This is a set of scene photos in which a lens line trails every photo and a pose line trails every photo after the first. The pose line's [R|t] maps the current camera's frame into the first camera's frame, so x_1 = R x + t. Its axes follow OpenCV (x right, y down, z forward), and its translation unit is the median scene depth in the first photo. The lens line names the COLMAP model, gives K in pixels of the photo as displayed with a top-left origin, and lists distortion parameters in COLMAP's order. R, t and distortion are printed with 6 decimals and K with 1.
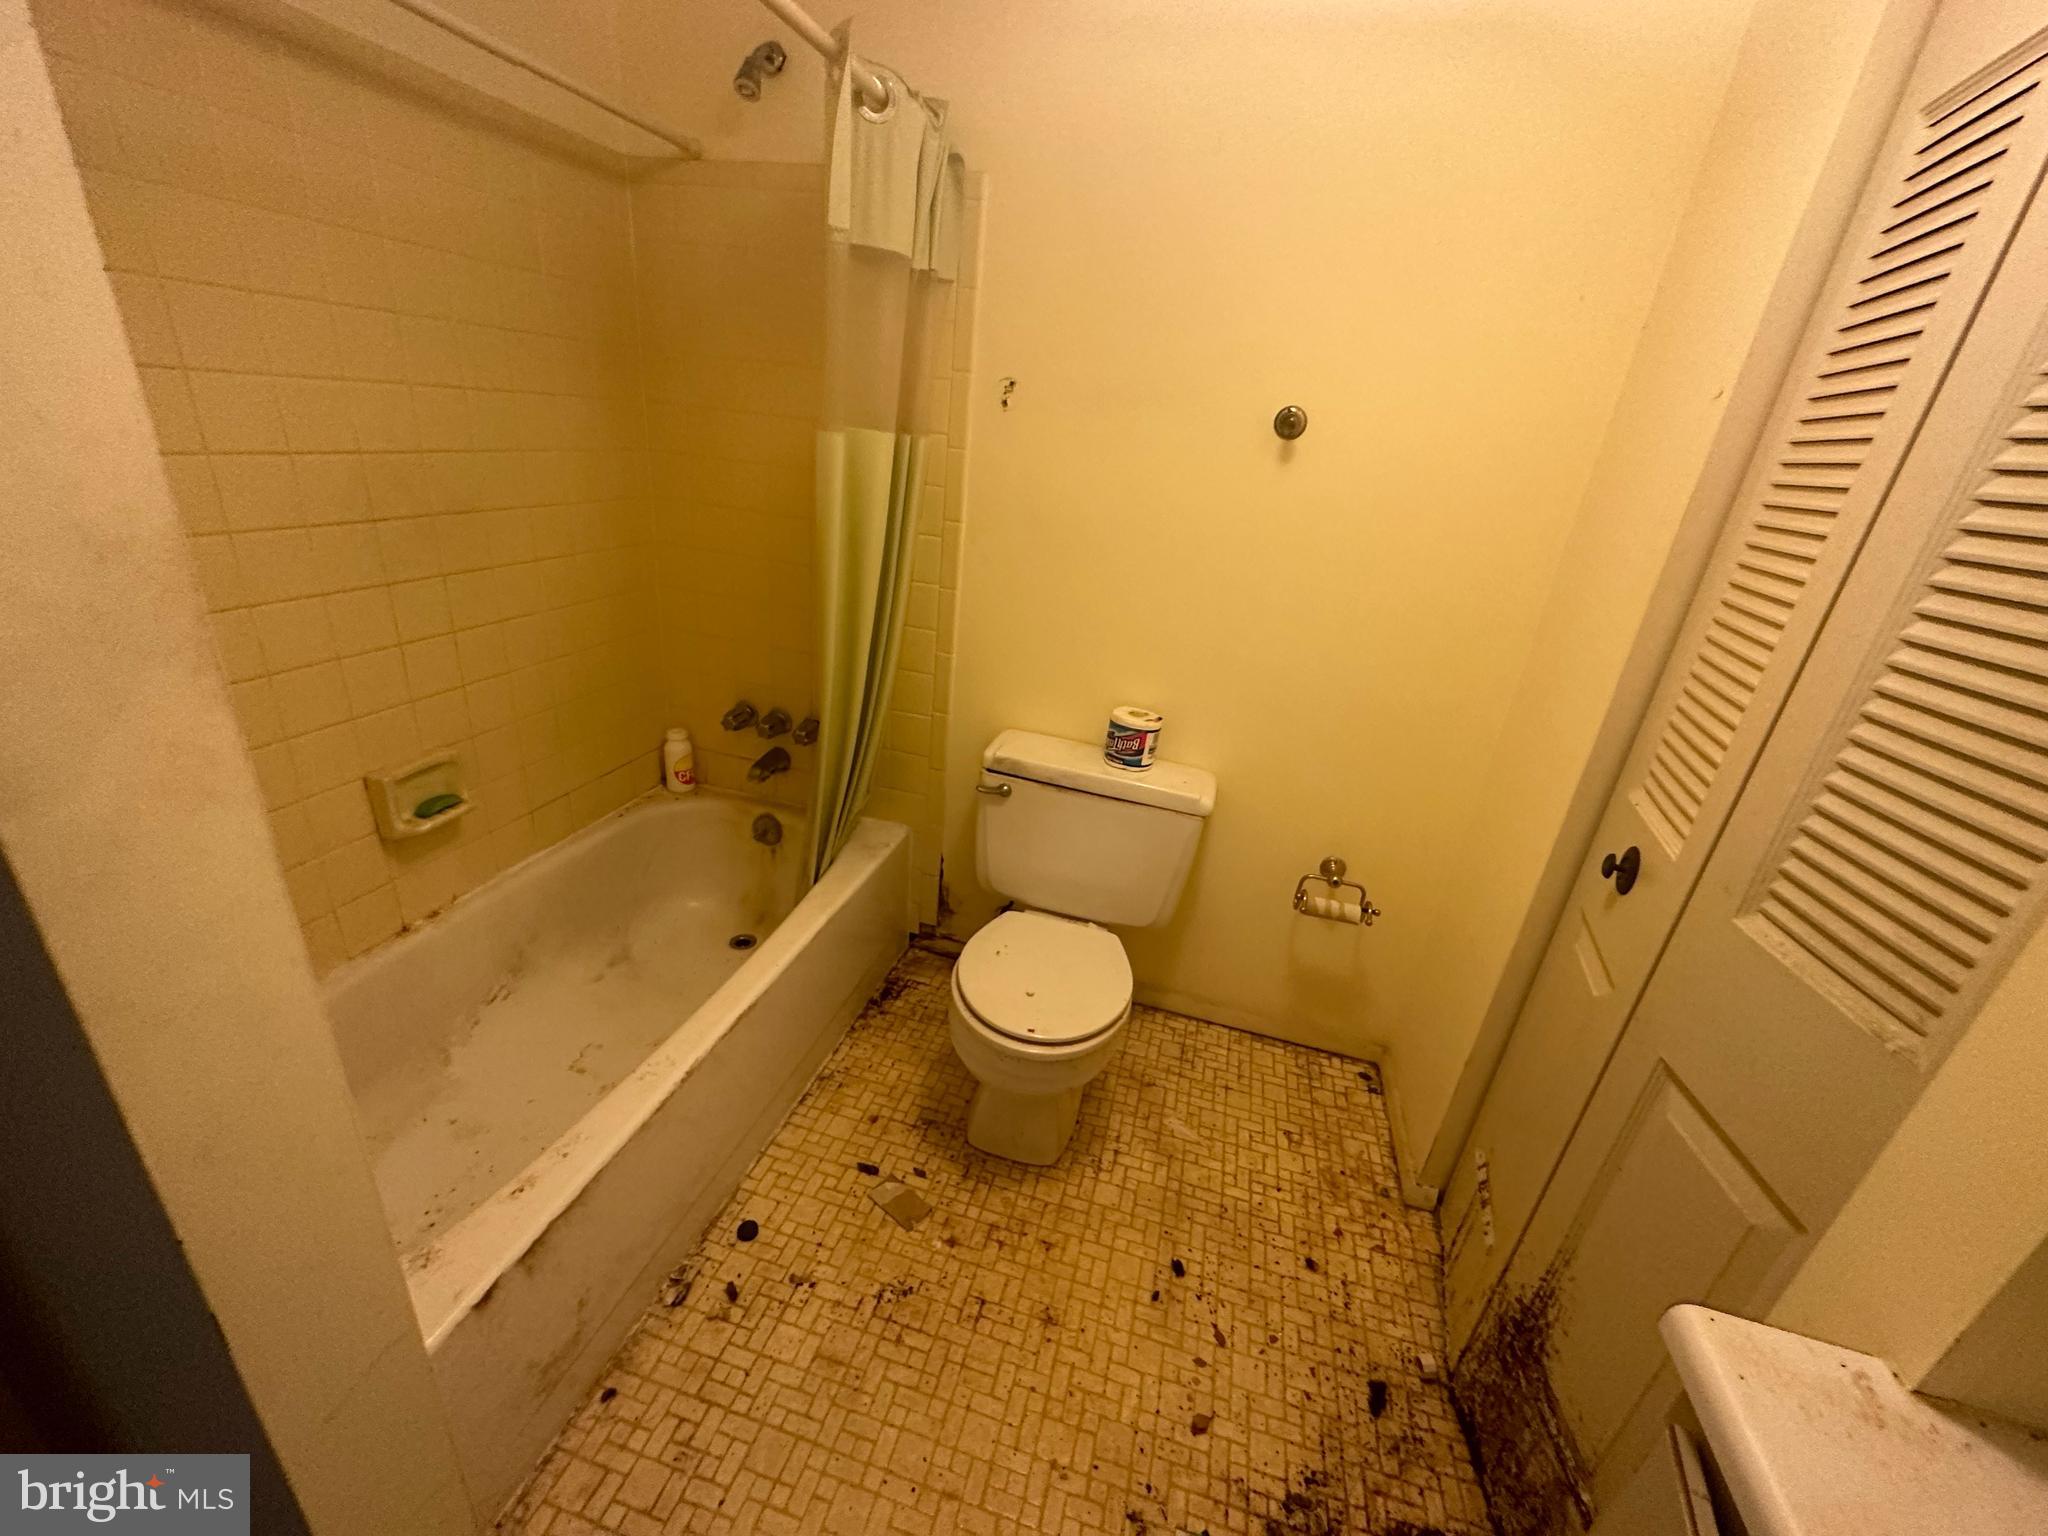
lens RADIAL K [[816.2, 0, 1023.7], [0, 816.2, 770.4], [0, 0, 1]] dist [-0.002607, -0.000096]
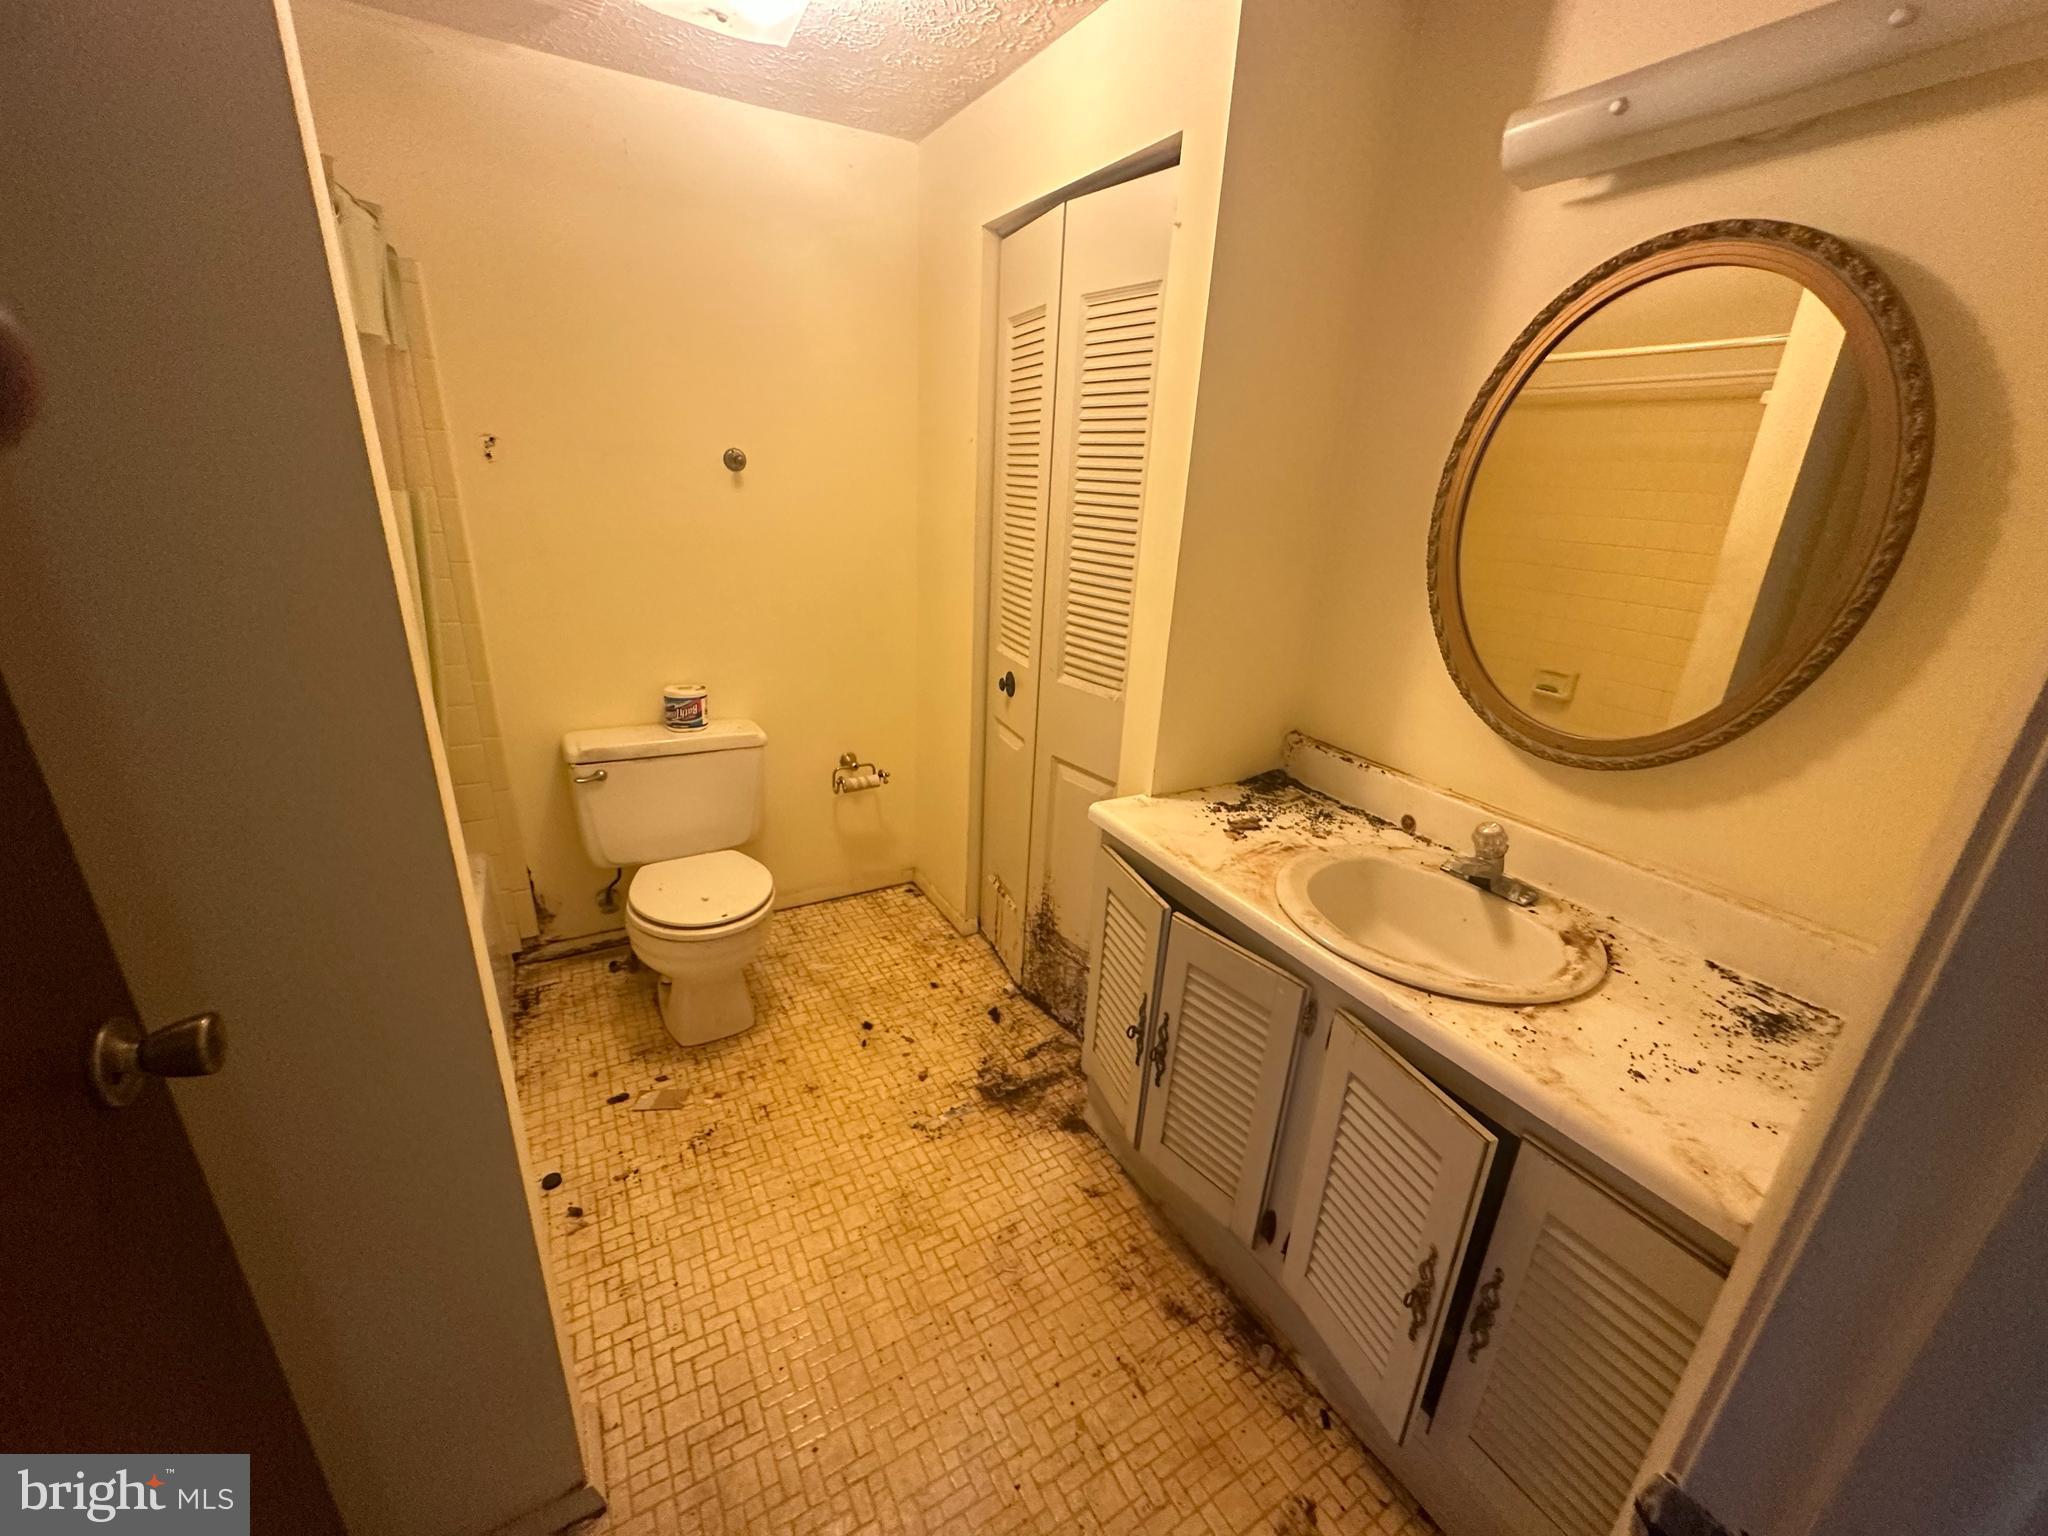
lens RADIAL K [[816.2, 0, 1023.9], [0, 816.2, 764.4], [0, 0, 1]] dist [-0.002607, -0.000096]
pose [[0.705135, -0.302362, 0.641375, -0.399332], [0.299663, 0.946854, 0.116920, 0.063748], [-0.642640, 0.109752, 0.758267, -0.351329]]
